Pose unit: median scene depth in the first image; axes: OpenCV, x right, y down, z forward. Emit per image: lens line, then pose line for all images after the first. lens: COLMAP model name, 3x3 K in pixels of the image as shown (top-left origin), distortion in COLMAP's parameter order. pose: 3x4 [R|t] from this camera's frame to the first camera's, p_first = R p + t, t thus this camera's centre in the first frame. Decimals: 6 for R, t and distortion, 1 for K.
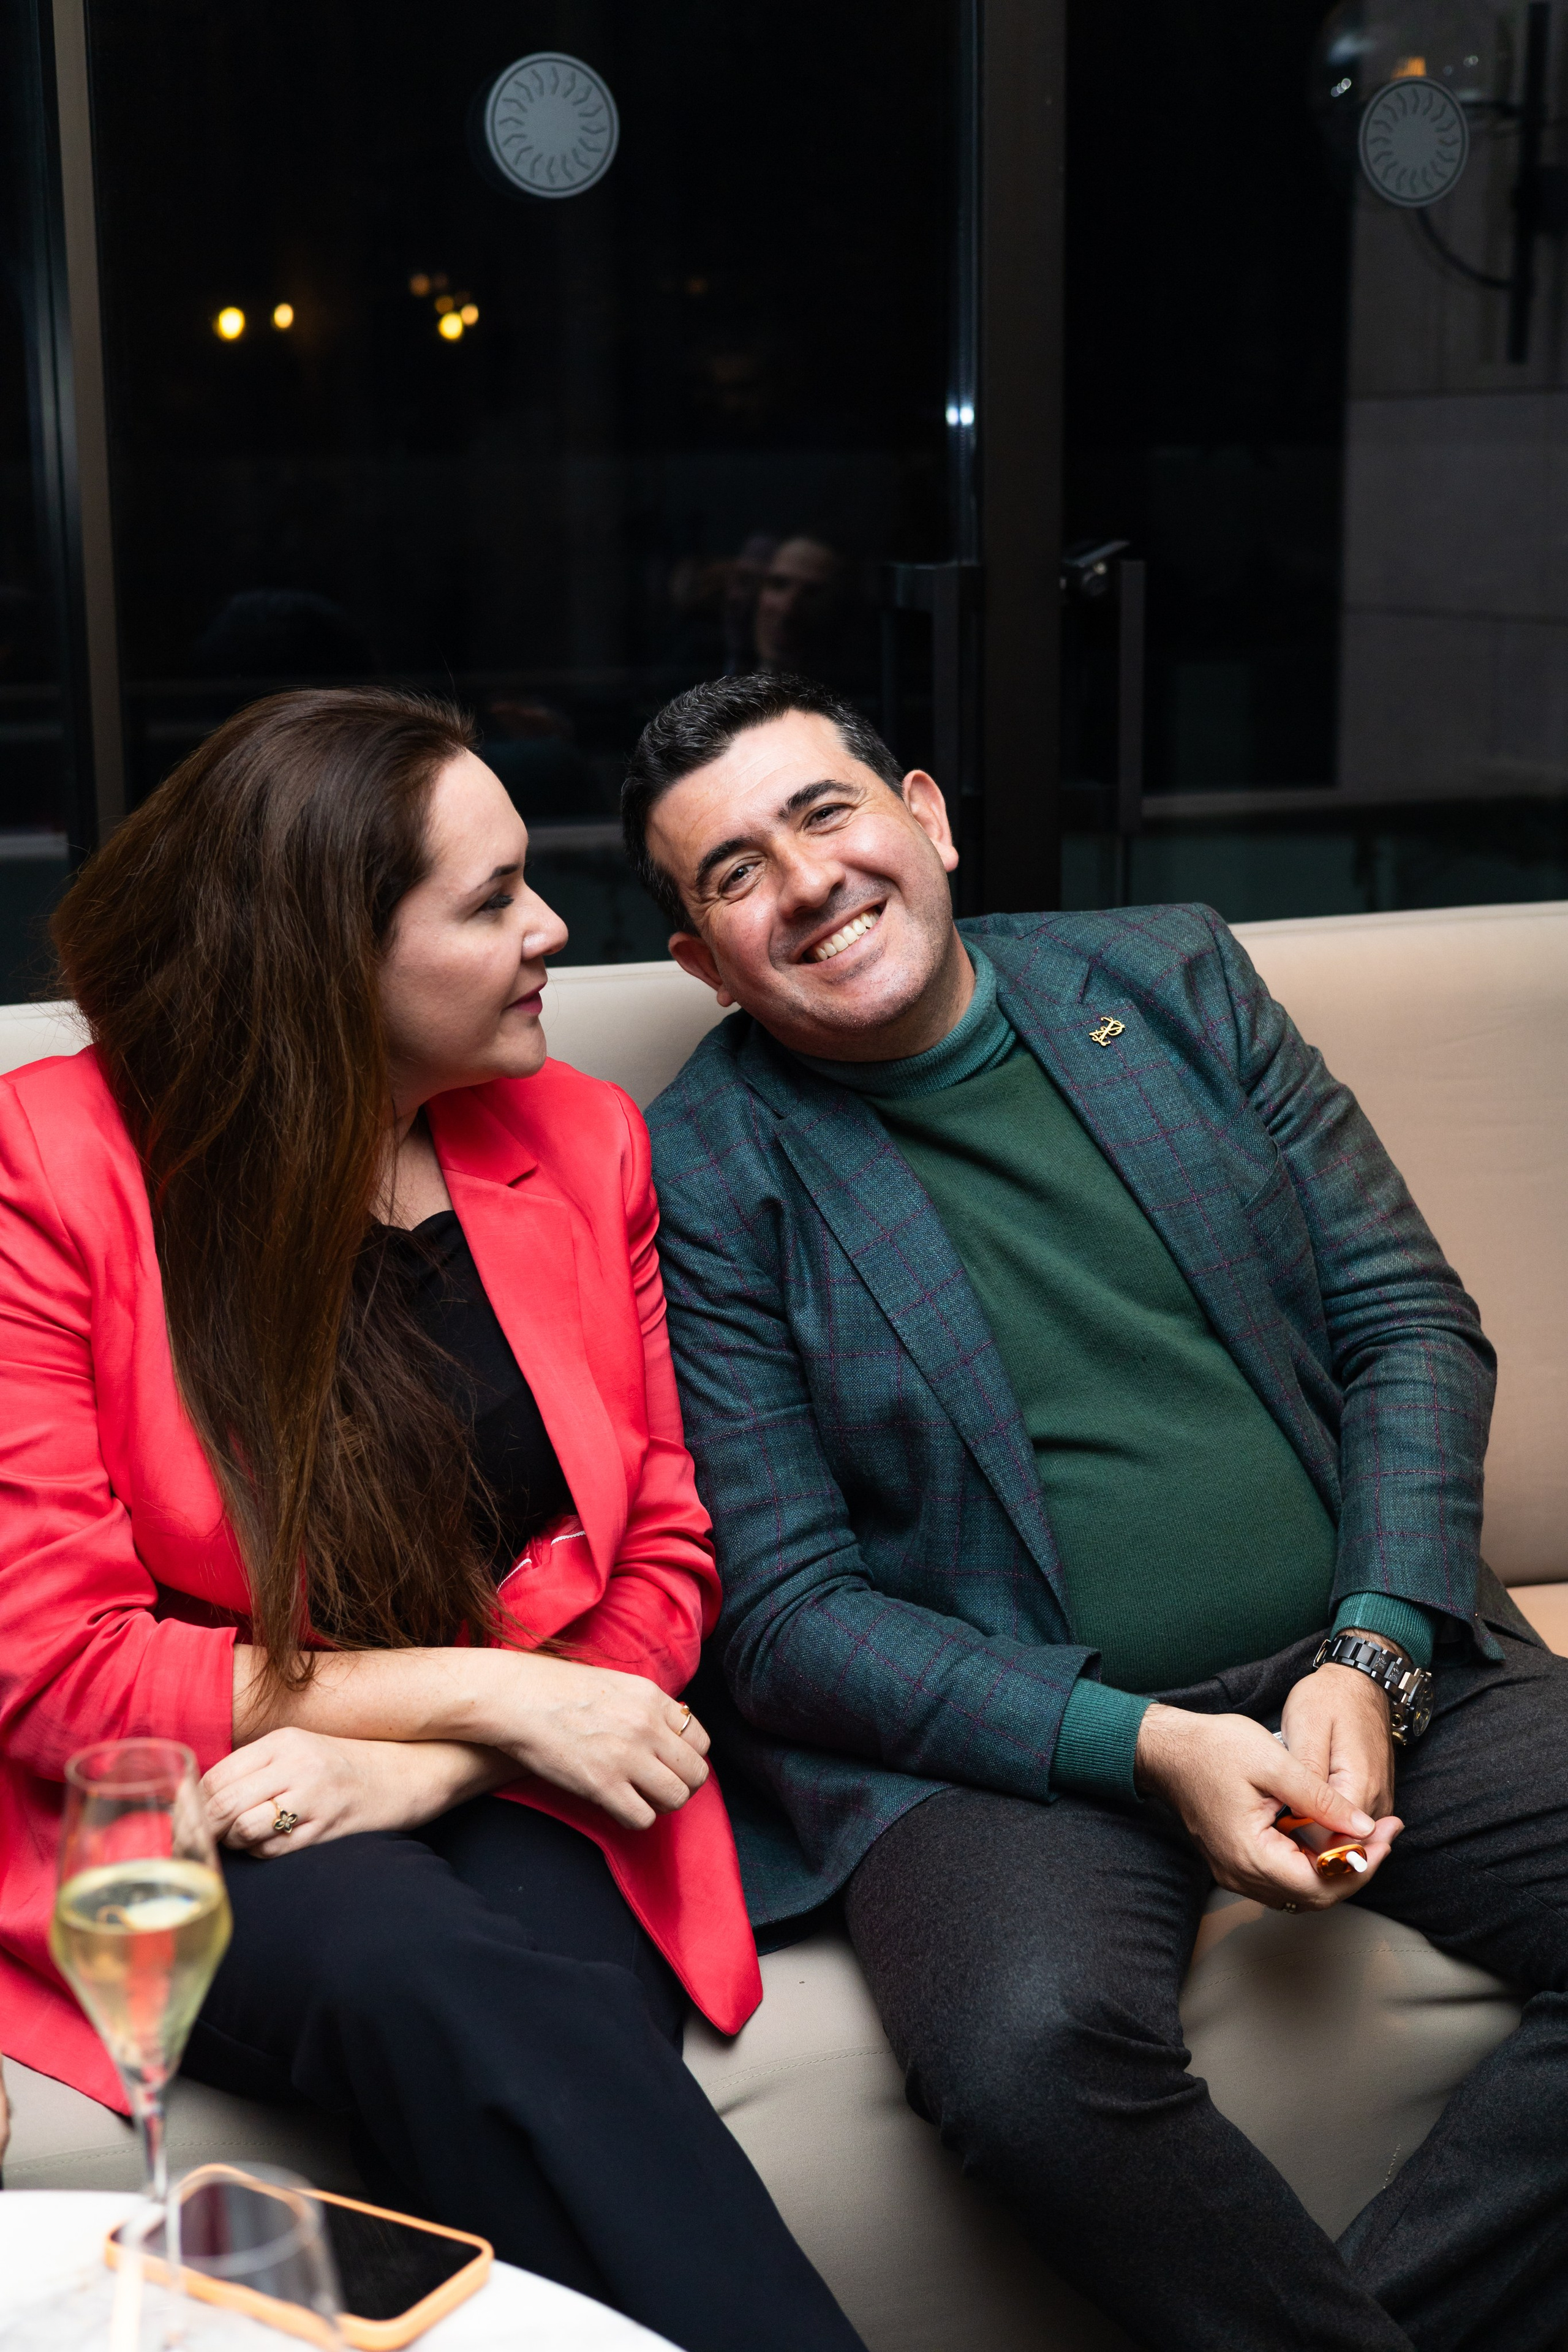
lens RADIAL K [[3313.6, 0, 784.0], [0, 3313.6, 1176.0], [0, 0, 1]] dist [0.009049, -0.032206]
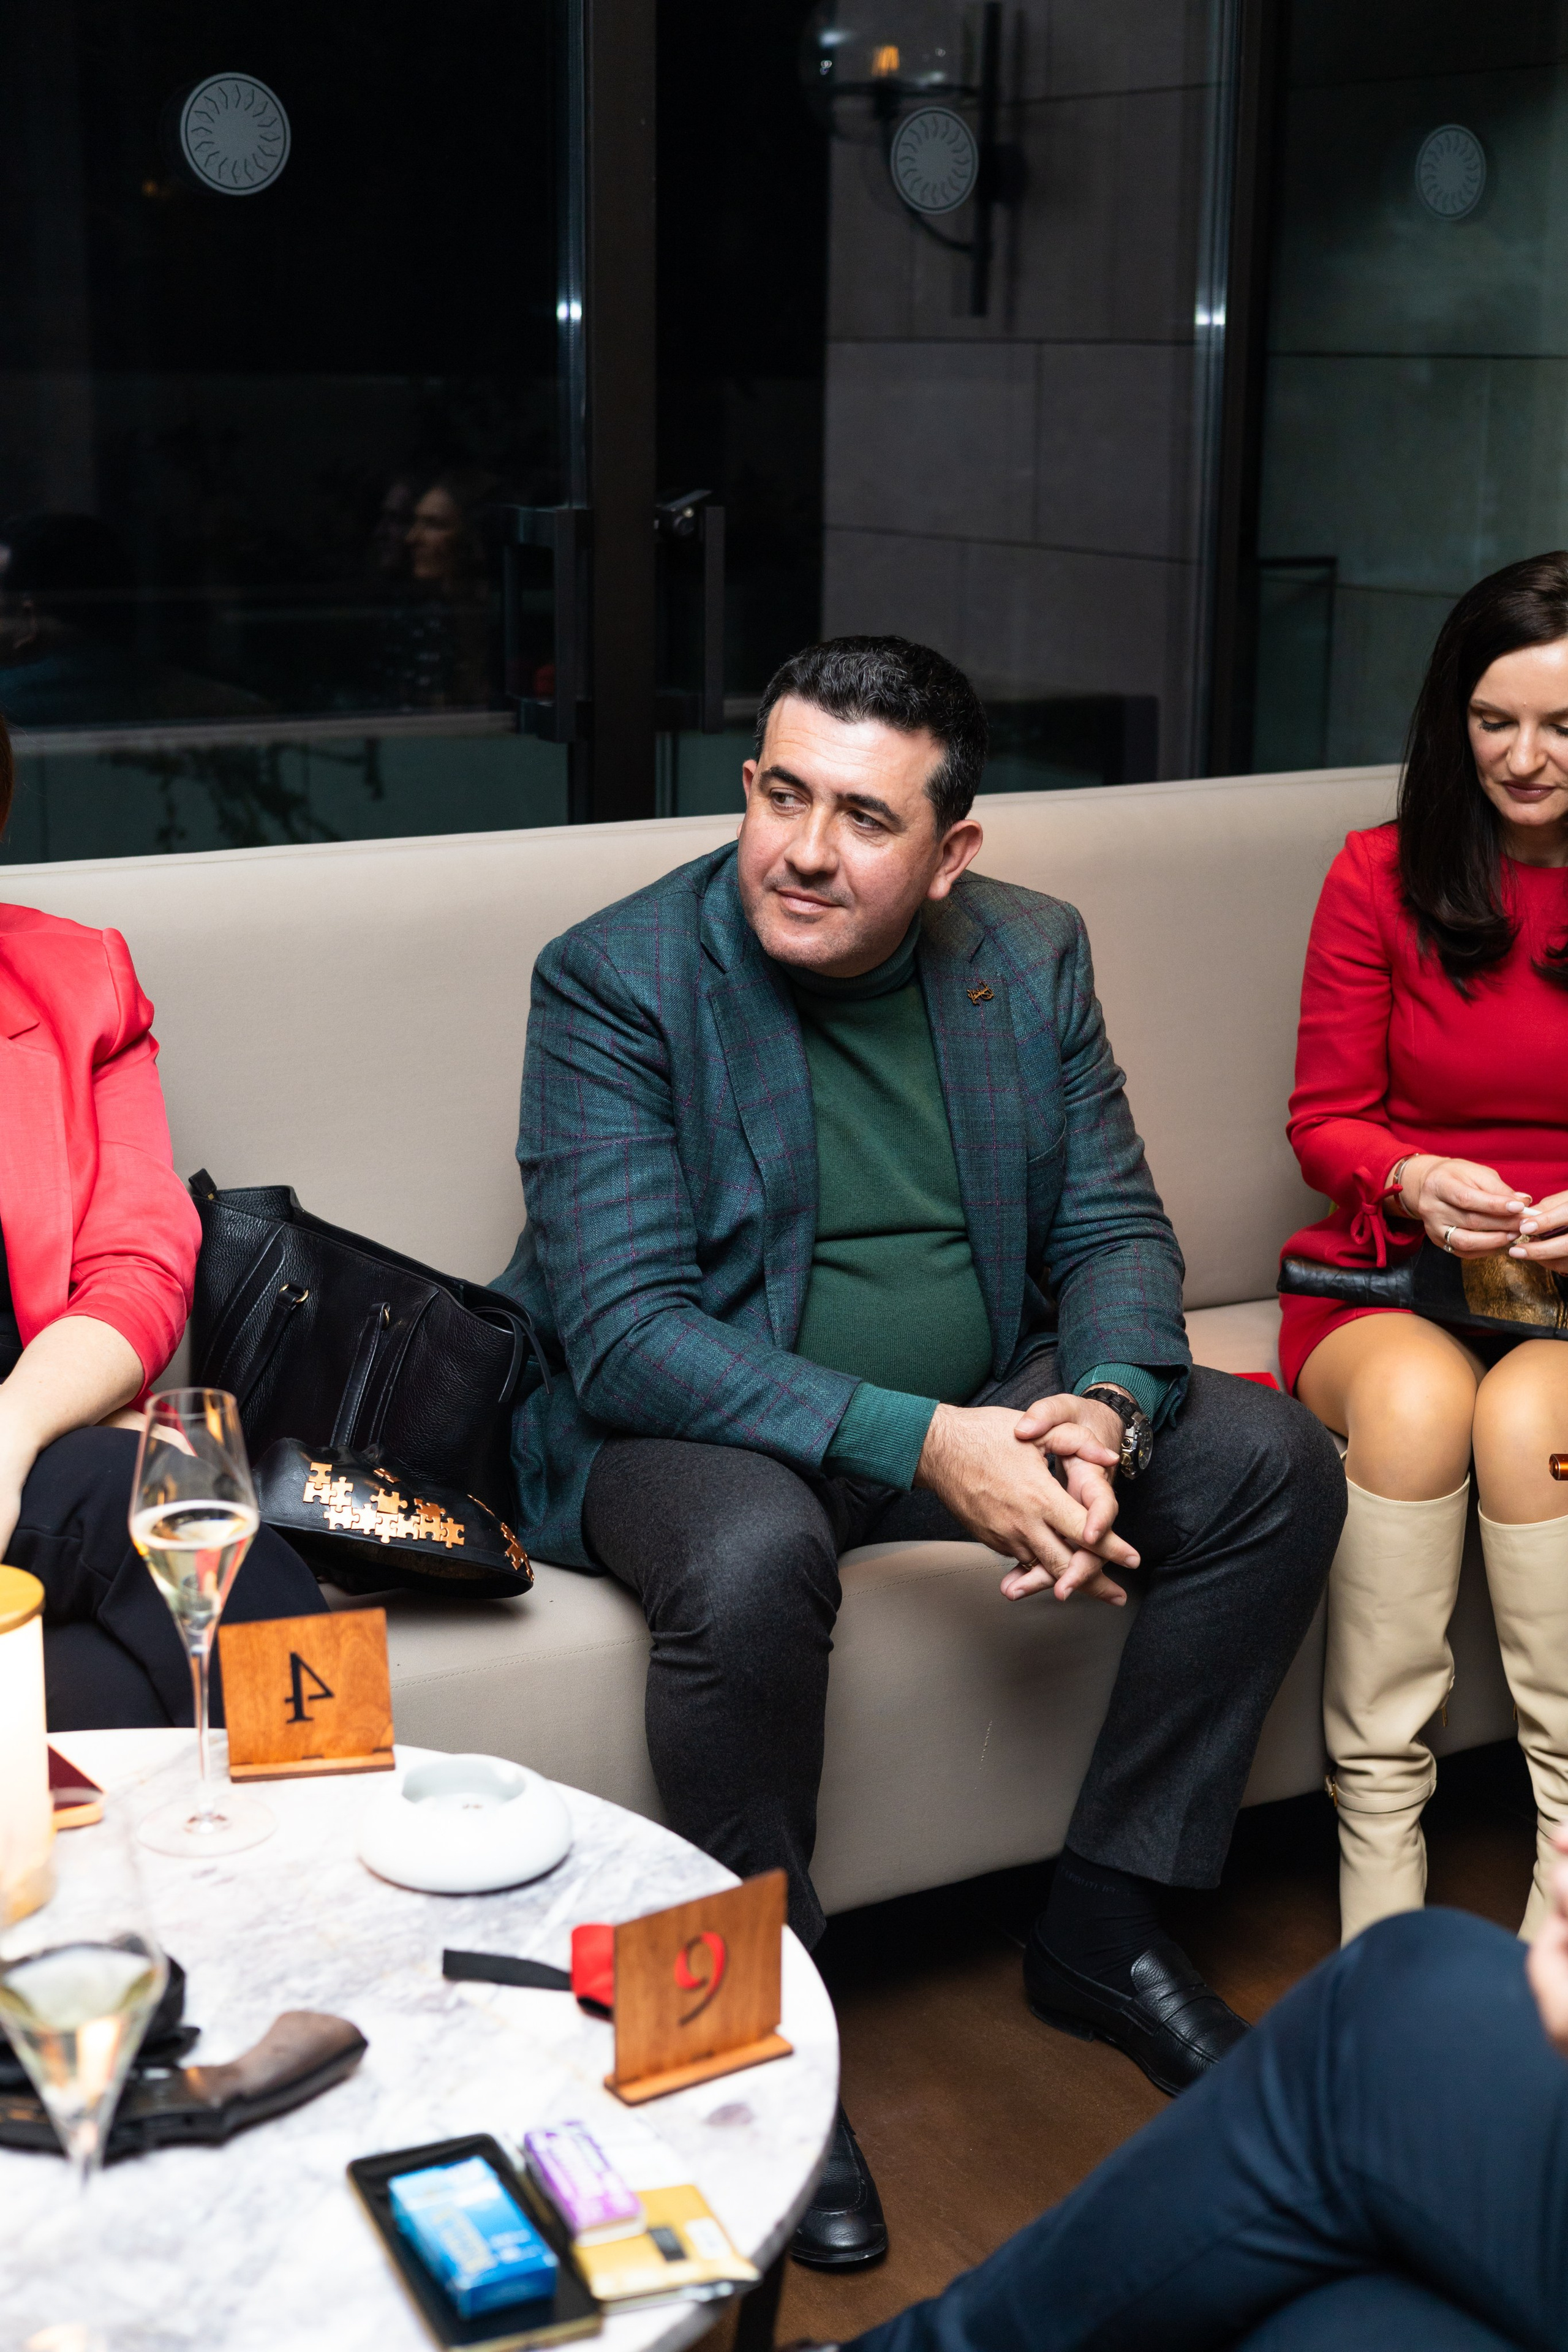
lens RADIAL K [[3313.6, 0, 784.0], [0, 3313.6, 1176.0], [0, 0, 1]] dist [0.009049, -0.032206]
pose [[0.984110, -0.022549, 0.176121, -0.087926], [0.016926, 0.999300, 0.033361, 0.017937], [-0.176750, -0.029849, 0.983803, -0.198132]]
